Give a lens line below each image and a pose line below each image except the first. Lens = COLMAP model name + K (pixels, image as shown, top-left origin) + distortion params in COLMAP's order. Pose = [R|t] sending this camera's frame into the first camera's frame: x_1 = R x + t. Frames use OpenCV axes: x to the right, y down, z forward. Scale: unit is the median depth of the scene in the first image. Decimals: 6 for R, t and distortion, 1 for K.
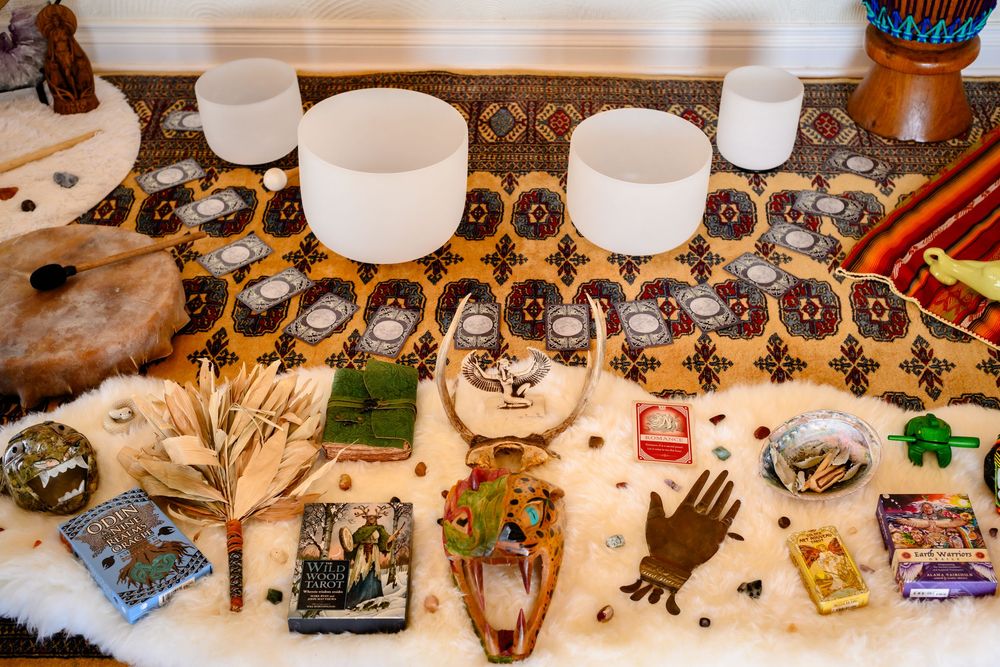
lens RADIAL K [[1447.5, 0, 500.0], [0, 1447.5, 333.5], [0, 0, 1]] dist [-0.006173, 0.012872]
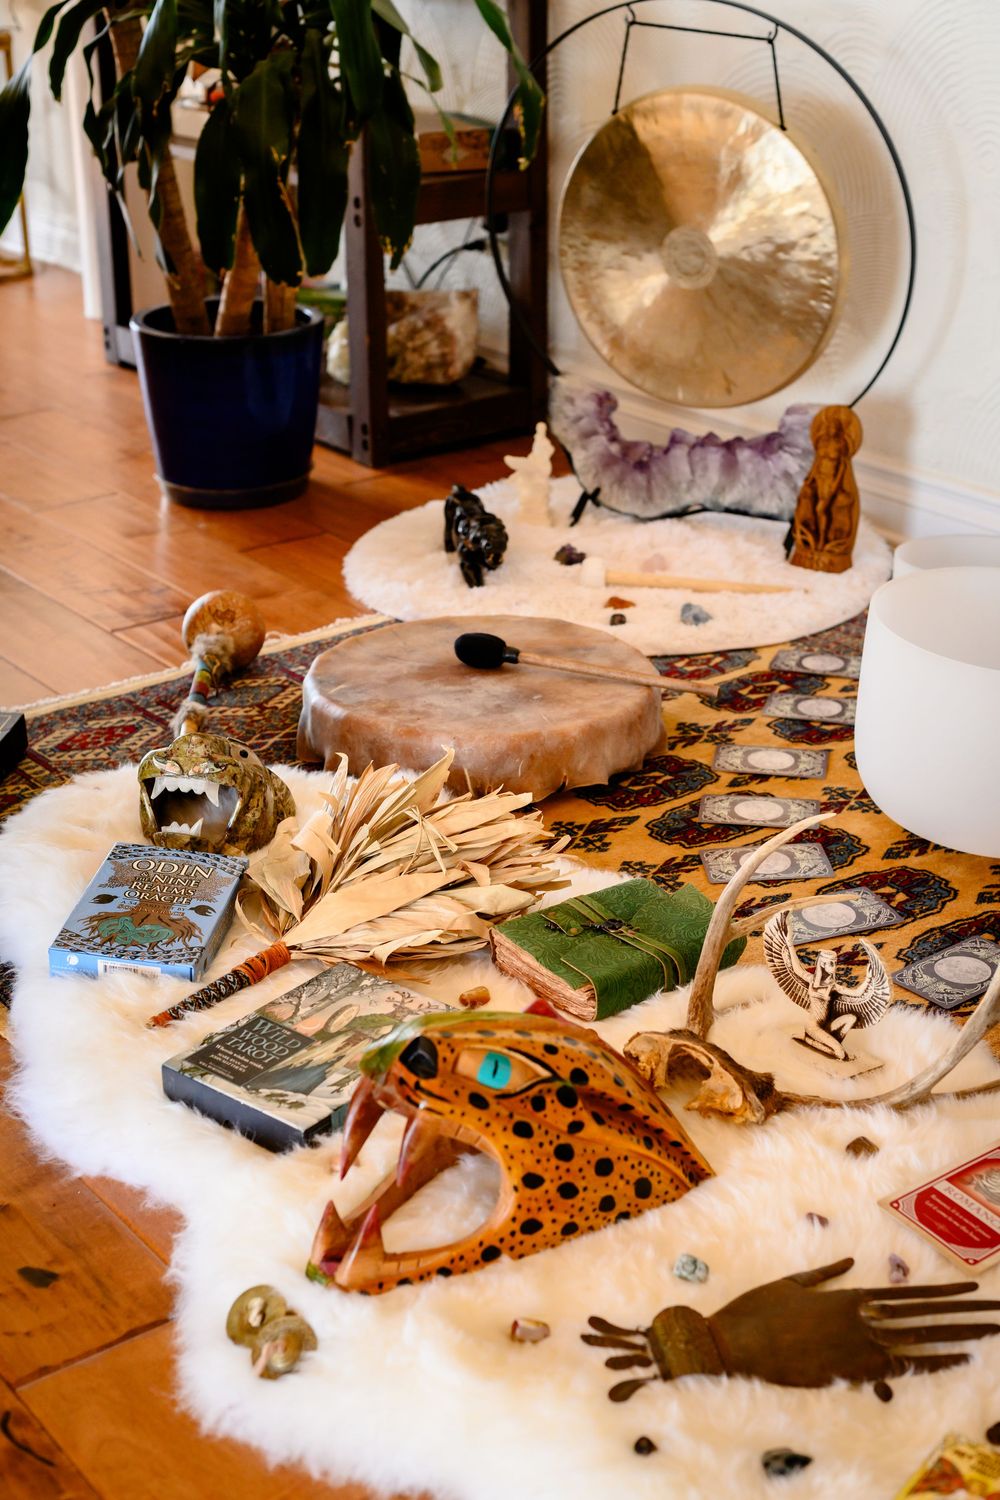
lens RADIAL K [[2171.2, 0, 500.0], [0, 2171.2, 750.0], [0, 0, 1]] dist [-0.006173, 0.012872]
pose [[0.636225, 0.318298, -0.702783, 0.416831], [-0.494412, 0.867506, -0.054686, 0.052146], [0.592262, 0.382257, 0.709299, 0.308385]]
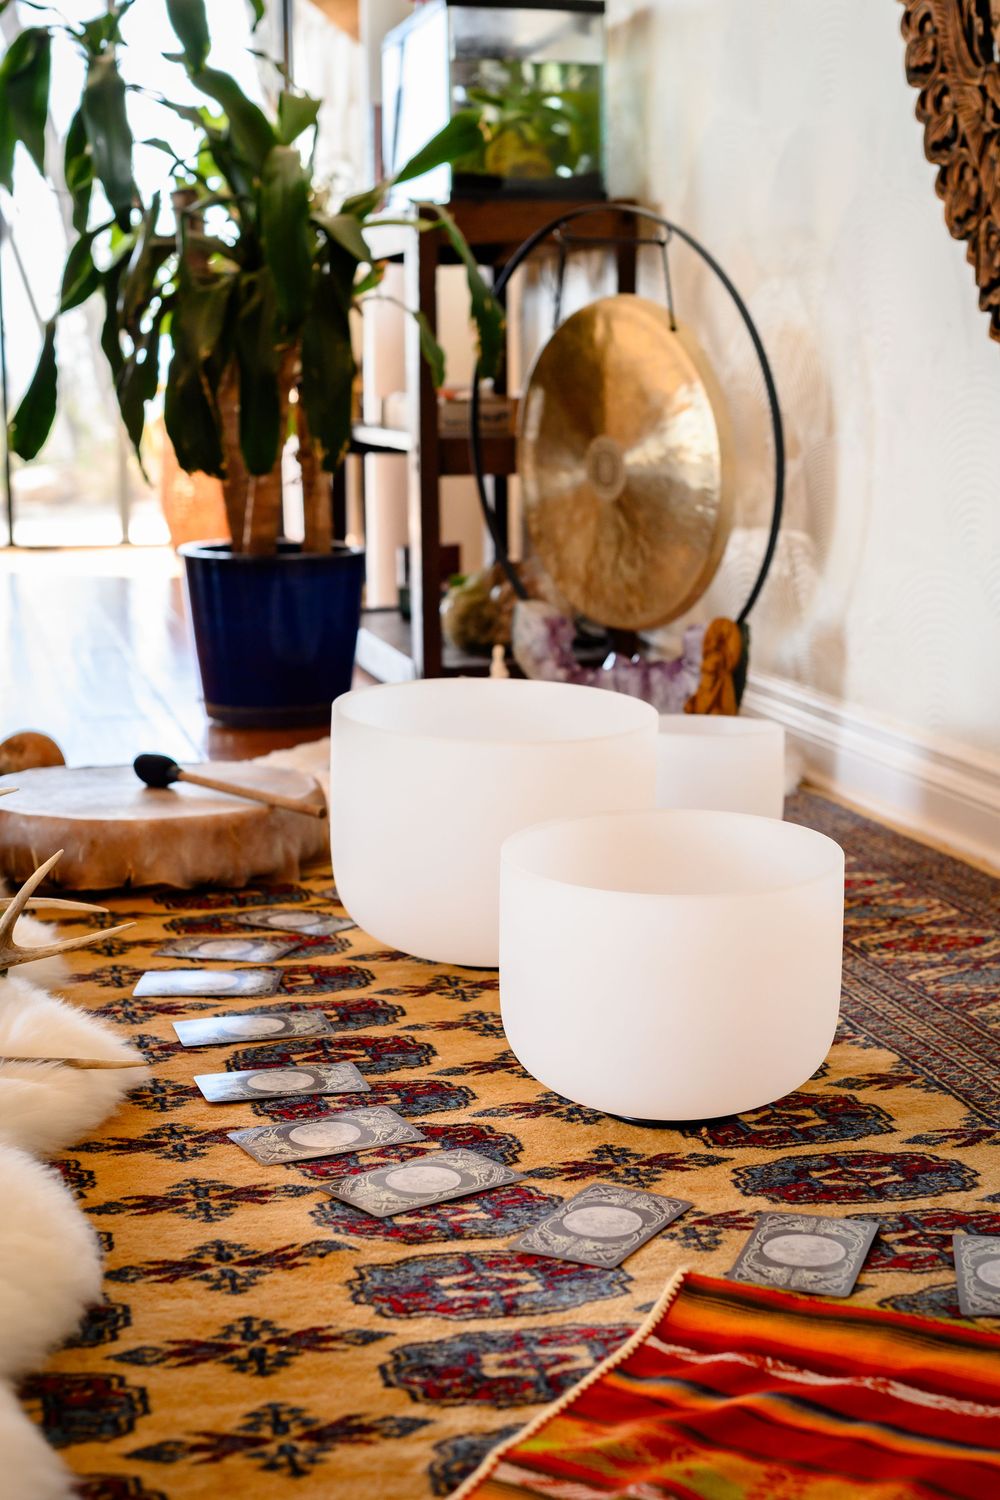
lens RADIAL K [[2310.1, 0, 500.0], [0, 2310.1, 750.0], [0, 0, 1]] dist [-0.002601, 0.099911]
pose [[0.284096, 0.172271, -0.943192, 0.732155], [-0.610959, 0.790670, -0.039612, -0.100414], [0.738930, 0.587506, 0.329877, 0.762107]]
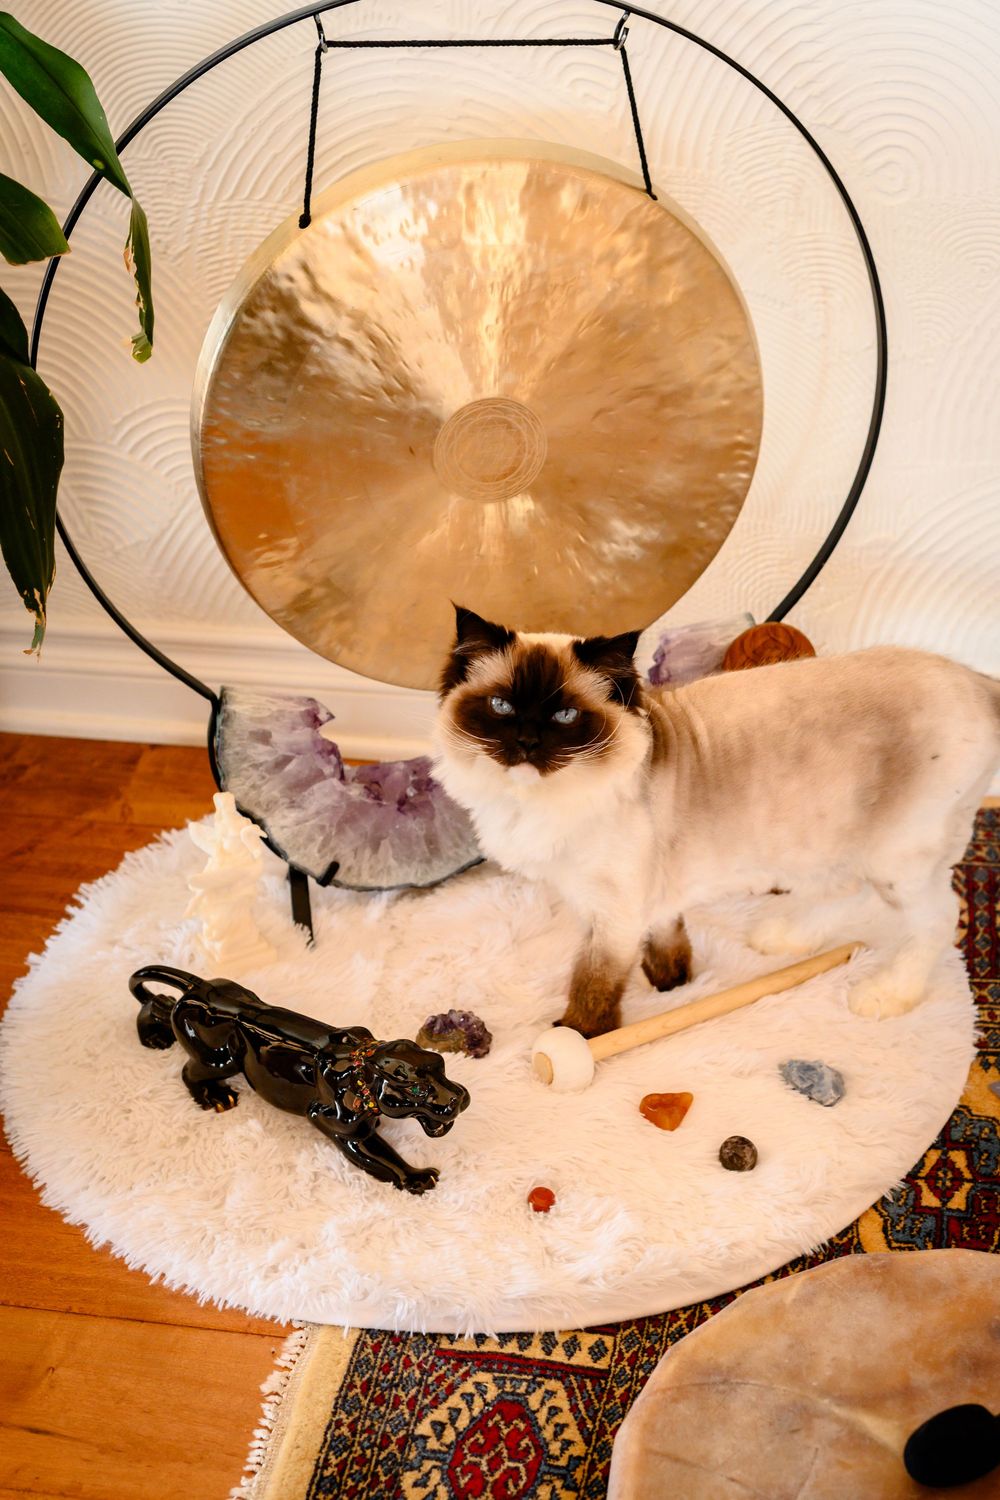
lens RADIAL K [[2254.3, 0, 500.0], [0, 2254.3, 750.0], [0, 0, 1]] dist [0.012186, 0.056185]
pose [[0.989035, 0.057020, -0.136228, -0.355452], [-0.079495, 0.982965, -0.165713, -0.101024], [0.124459, 0.174725, 0.976720, 0.468697]]
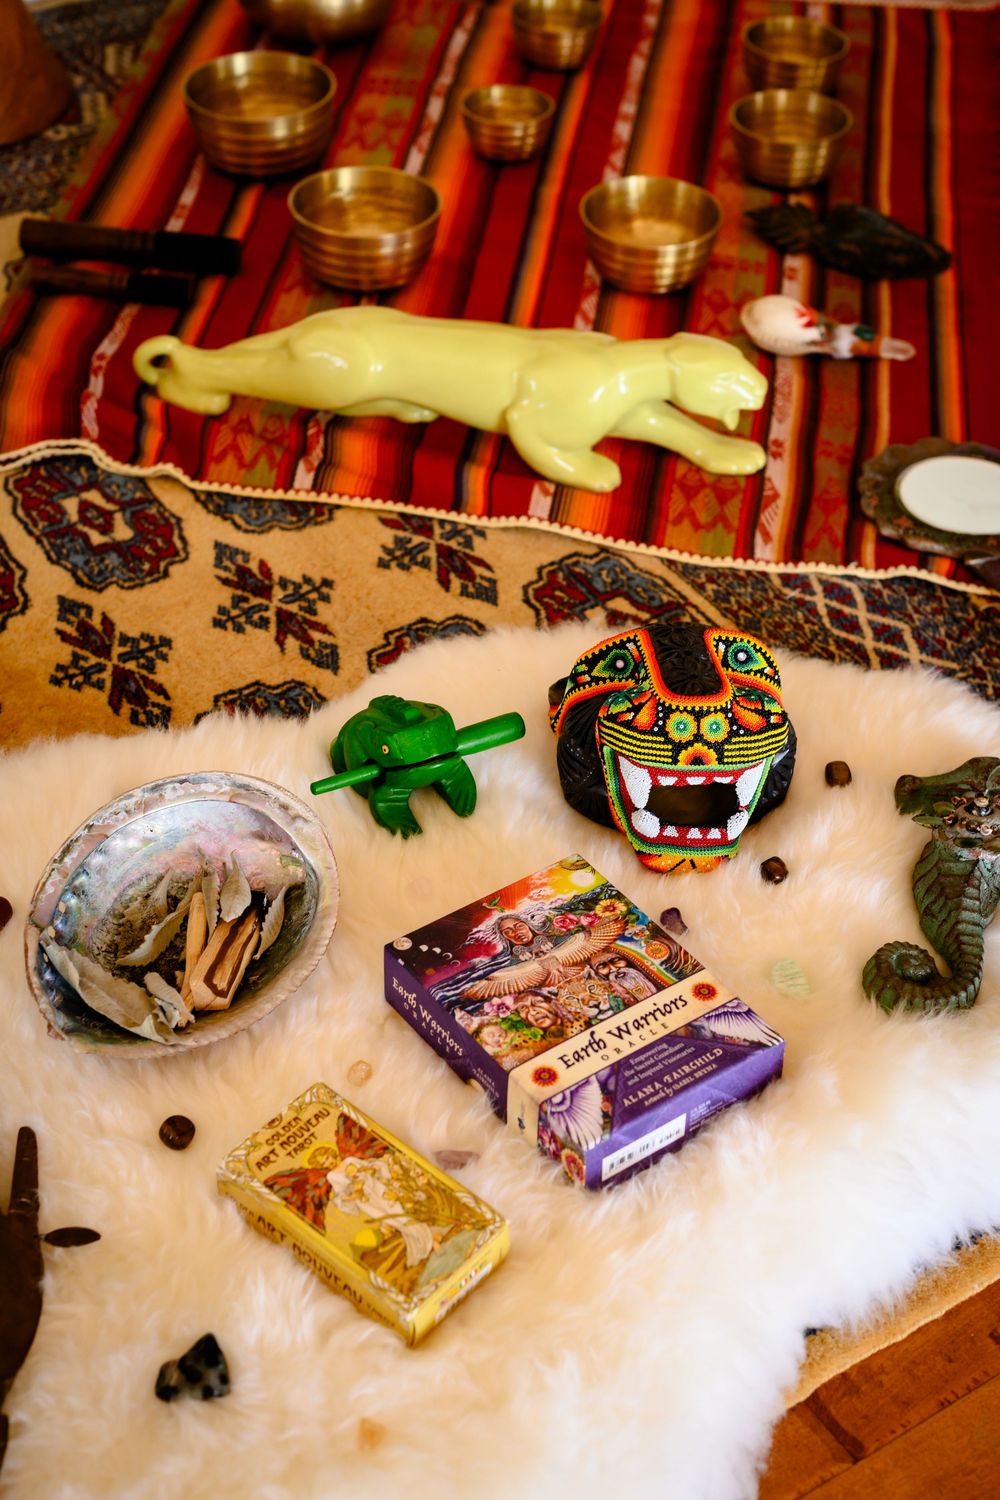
lens RADIAL K [[2310.1, 0, 500.0], [0, 2310.1, 750.0], [0, 0, 1]] dist [-0.002601, 0.099911]
pose [[0.802137, -0.353841, 0.481012, 0.023170], [0.343146, 0.932382, 0.113645, 0.009041], [-0.488699, 0.073899, 0.869317, 0.406452]]
